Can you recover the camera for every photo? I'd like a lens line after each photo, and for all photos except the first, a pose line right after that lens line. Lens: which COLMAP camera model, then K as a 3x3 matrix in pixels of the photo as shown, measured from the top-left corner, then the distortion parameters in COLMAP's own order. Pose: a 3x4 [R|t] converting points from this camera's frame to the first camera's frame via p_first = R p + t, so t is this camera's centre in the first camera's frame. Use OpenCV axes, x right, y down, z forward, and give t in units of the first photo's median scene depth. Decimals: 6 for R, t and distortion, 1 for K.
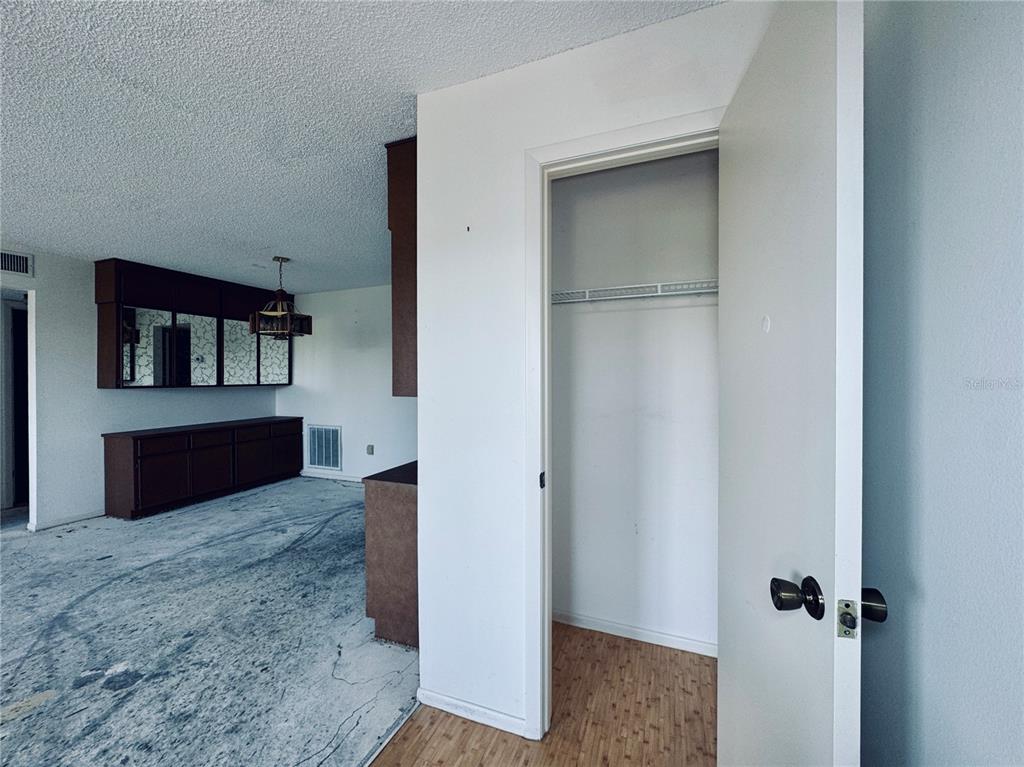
lens RADIAL K [[413.1, 0, 512.3], [0, 413.1, 380.7], [0, 0, 1]] dist [-0.000581, 0.000050]
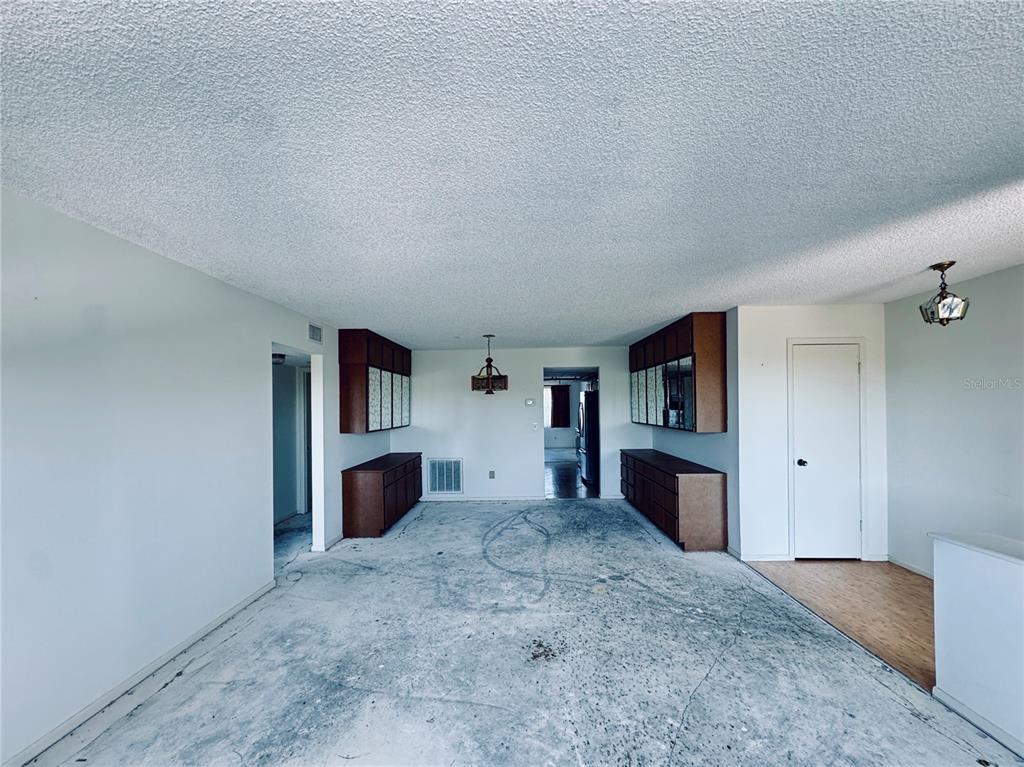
lens RADIAL K [[413.1, 0, 522.7], [0, 413.1, 409.1], [0, 0, 1]] dist [-0.000581, 0.000050]
pose [[0.936369, -0.009944, 0.350875, -1.051507], [0.012665, 0.999905, -0.005461, -0.044852], [-0.350787, 0.009557, 0.936406, -0.369266]]
